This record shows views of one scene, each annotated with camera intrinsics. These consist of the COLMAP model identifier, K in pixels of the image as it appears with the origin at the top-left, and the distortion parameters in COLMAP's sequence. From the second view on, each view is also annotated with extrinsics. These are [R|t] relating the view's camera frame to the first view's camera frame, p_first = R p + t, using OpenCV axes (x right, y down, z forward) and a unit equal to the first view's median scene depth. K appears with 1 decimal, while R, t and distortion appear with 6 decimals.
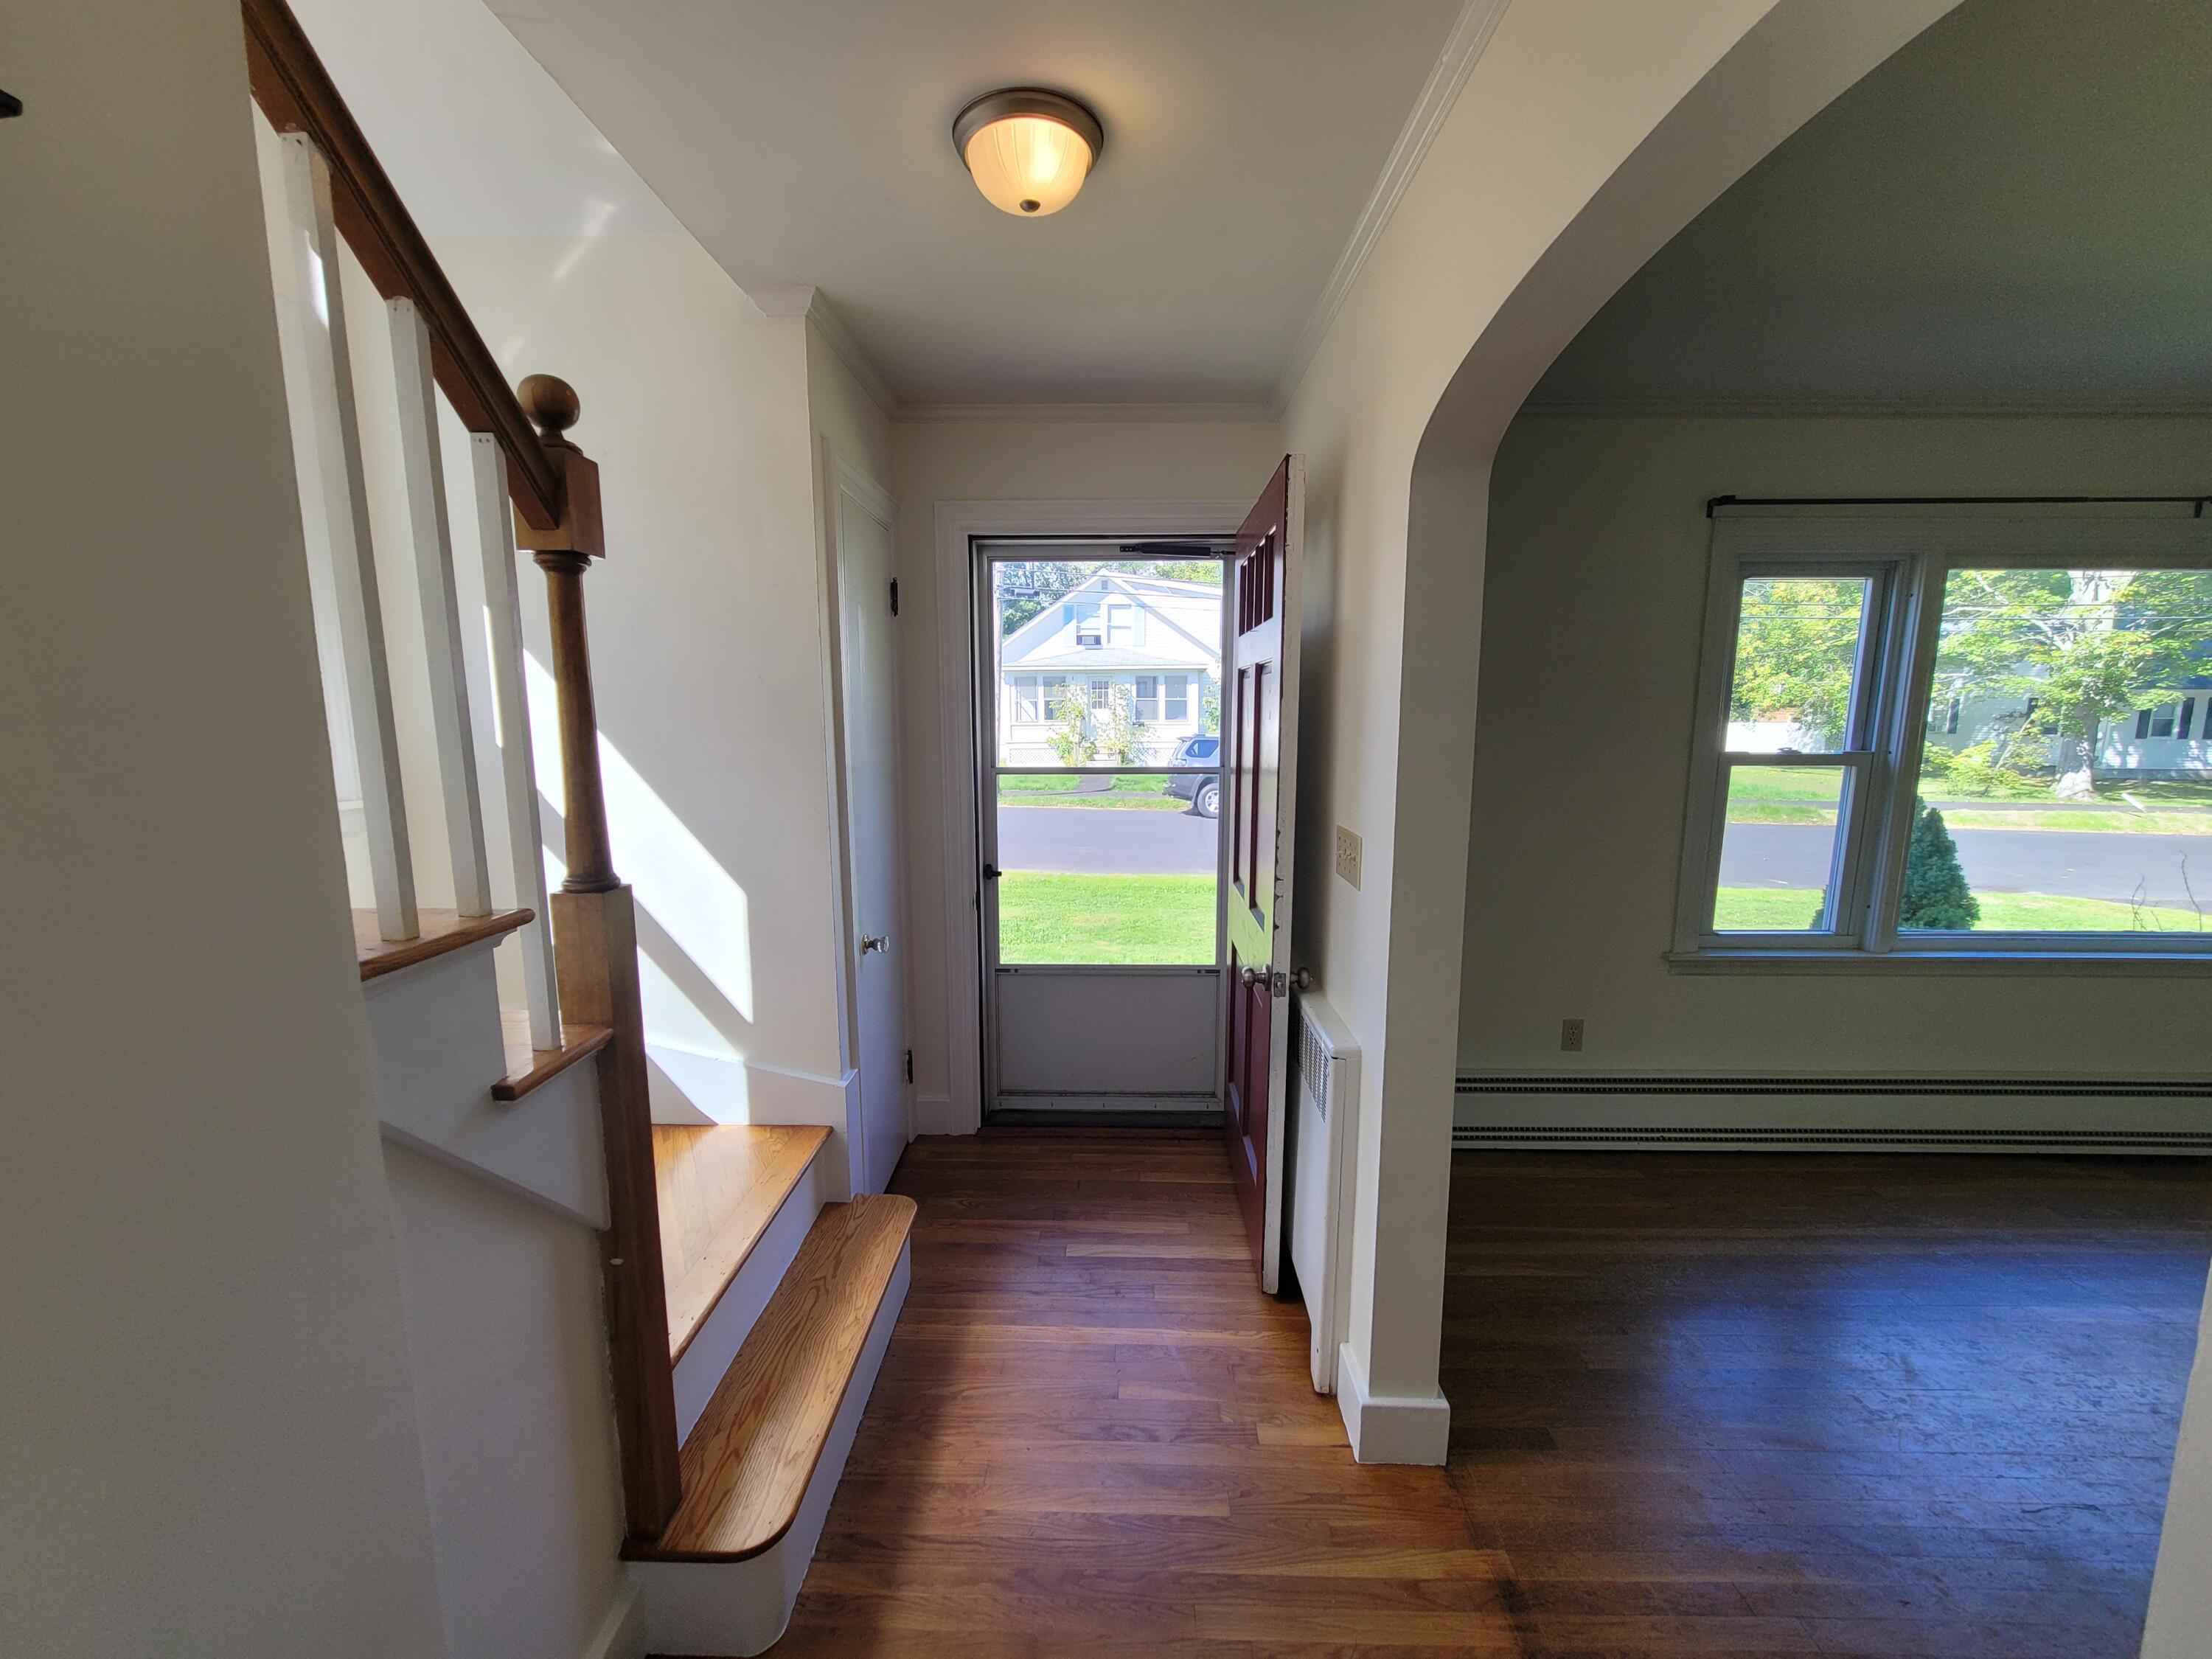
lens RADIAL K [[898.7, 0, 1102.1], [0, 898.7, 847.3], [0, 0, 1]] dist [-0.008134, 0.000017]
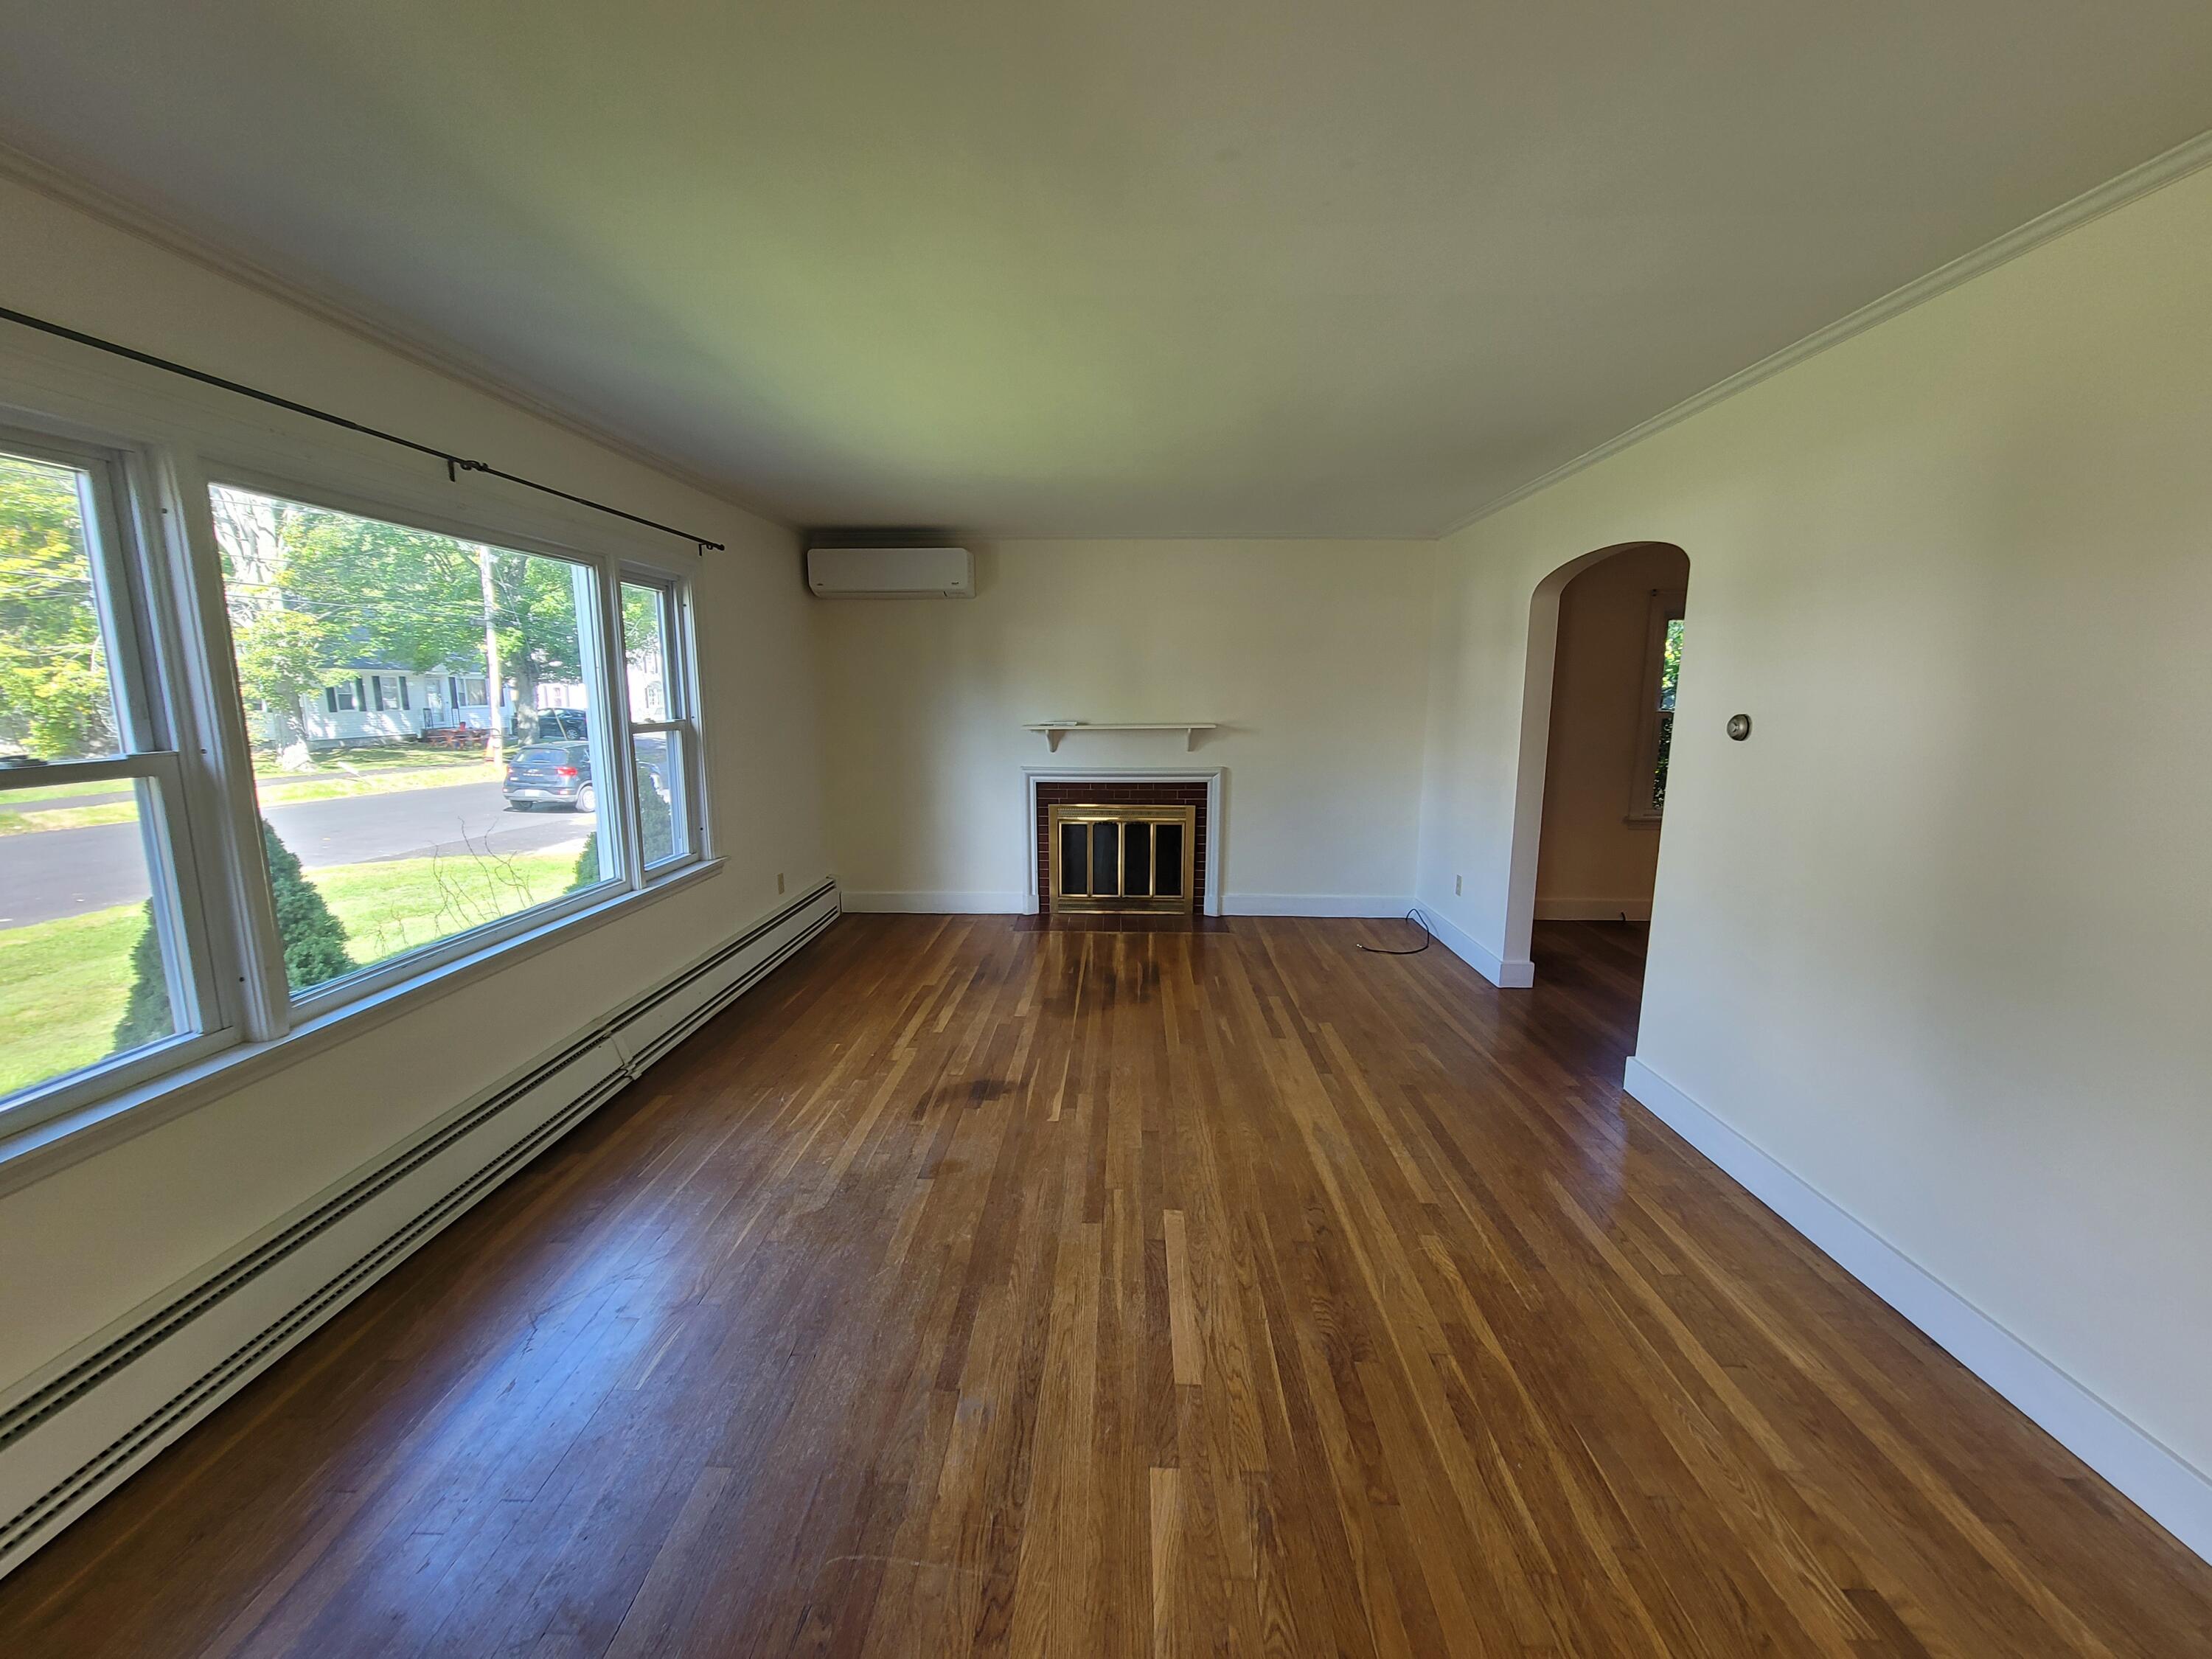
lens RADIAL K [[898.7, 0, 1087.8], [0, 898.7, 855.6], [0, 0, 1]] dist [-0.008134, 0.000017]
pose [[0.006581, -0.181524, 0.983365, 0.272235], [0.147231, 0.972844, 0.178596, -0.063918], [-0.989080, 0.143607, 0.033128, 0.416698]]
